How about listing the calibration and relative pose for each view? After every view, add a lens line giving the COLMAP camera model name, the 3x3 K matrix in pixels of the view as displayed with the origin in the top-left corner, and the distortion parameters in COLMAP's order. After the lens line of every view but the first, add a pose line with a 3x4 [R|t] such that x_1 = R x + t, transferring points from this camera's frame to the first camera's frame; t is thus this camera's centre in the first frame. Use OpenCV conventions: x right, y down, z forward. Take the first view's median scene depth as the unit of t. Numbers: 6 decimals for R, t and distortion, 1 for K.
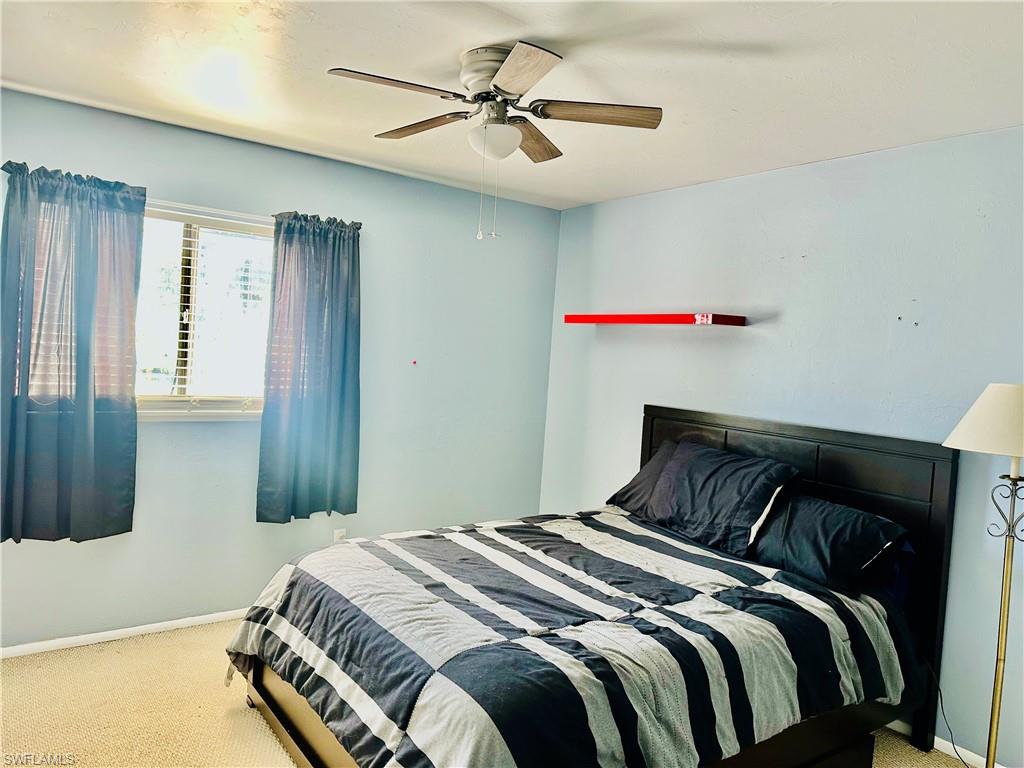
lens RADIAL K [[714.5, 0, 512.0], [0, 714.5, 384.0], [0, 0, 1]] dist [0.013121, 0.000413]
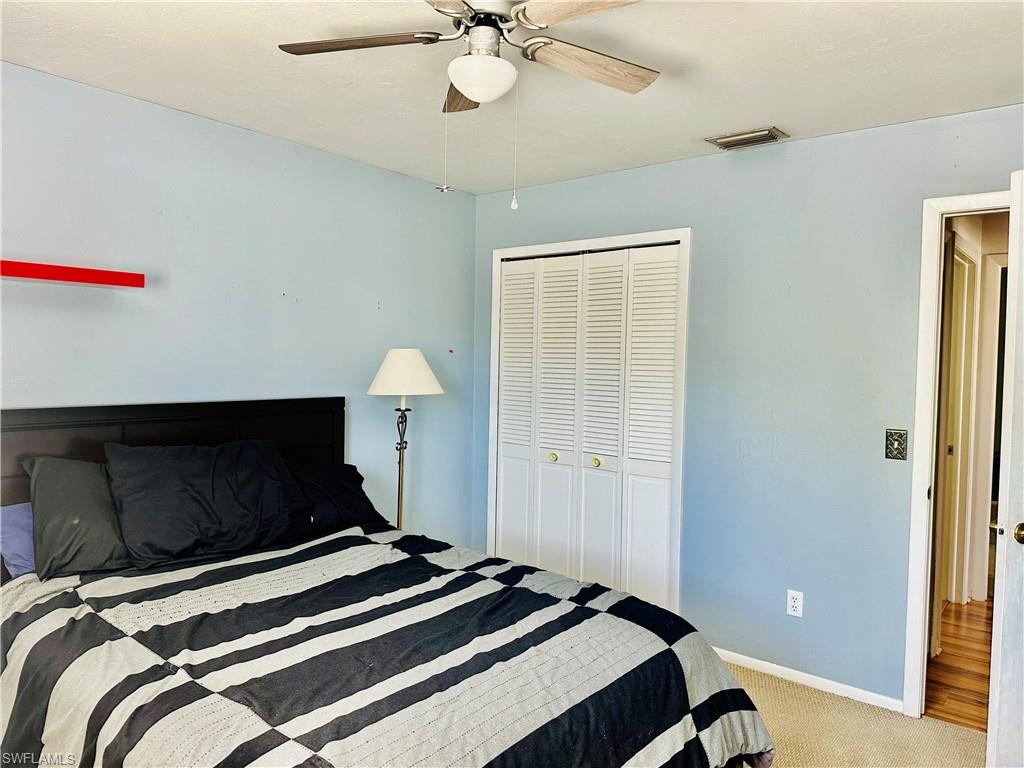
lens RADIAL K [[714.5, 0, 512.0], [0, 714.5, 384.0], [0, 0, 1]] dist [0.013121, 0.000413]
pose [[-0.243951, -0.107033, 0.963863, -0.769182], [0.014671, 0.993370, 0.114023, -0.087349], [-0.969677, 0.041957, -0.240763, 1.086477]]
